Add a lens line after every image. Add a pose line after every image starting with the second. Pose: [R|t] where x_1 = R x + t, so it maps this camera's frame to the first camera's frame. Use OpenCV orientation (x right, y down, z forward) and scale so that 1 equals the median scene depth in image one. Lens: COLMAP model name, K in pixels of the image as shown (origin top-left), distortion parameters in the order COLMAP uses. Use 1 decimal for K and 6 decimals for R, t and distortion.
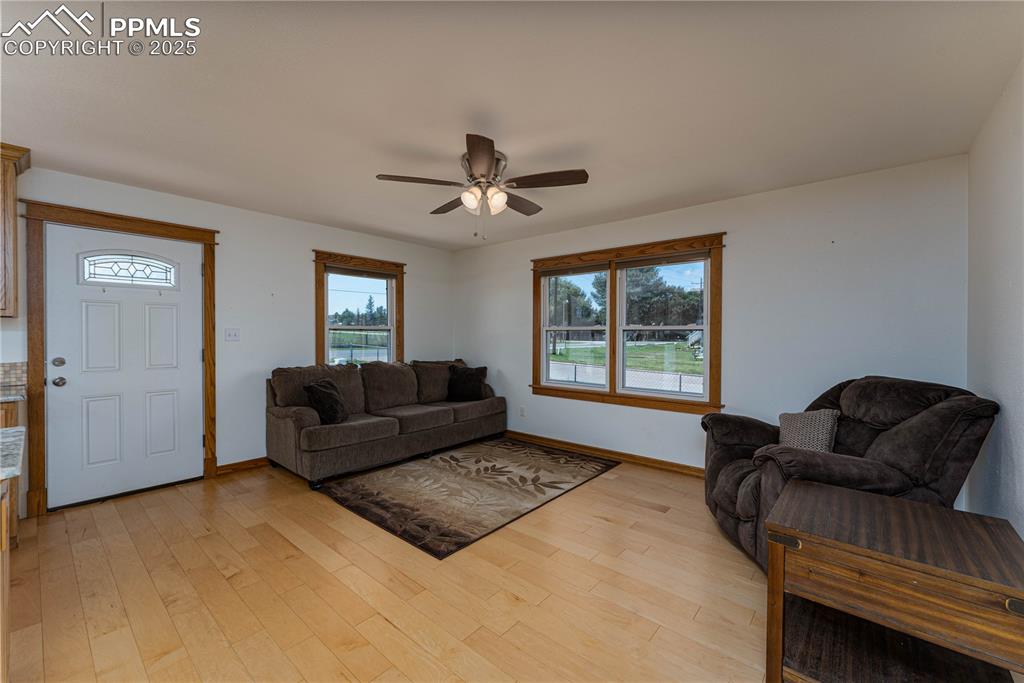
lens RADIAL K [[412.9, 0, 515.7], [0, 412.9, 335.8], [0, 0, 1]] dist [-0.000454, -0.000147]
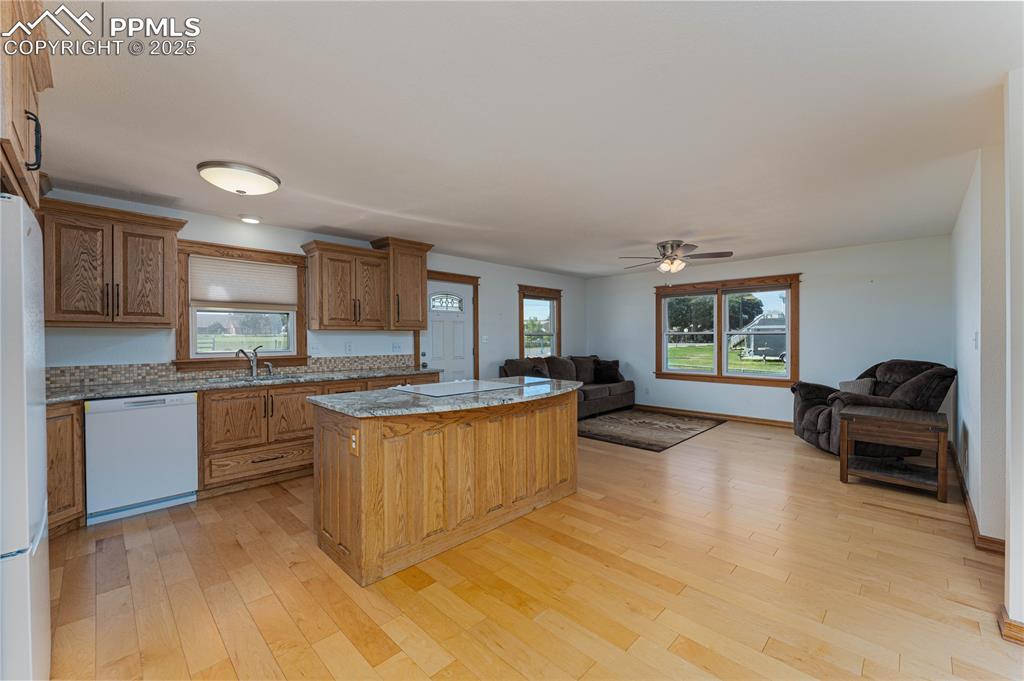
lens RADIAL K [[412.2, 0, 508.7], [0, 412.2, 339.1], [0, 0, 1]] dist [-0.002233, -0.000263]
pose [[0.996442, -0.006356, -0.084038, -0.416545], [0.006410, 0.999979, 0.000374, -0.001545], [0.084034, -0.000911, 0.996462, -0.584202]]
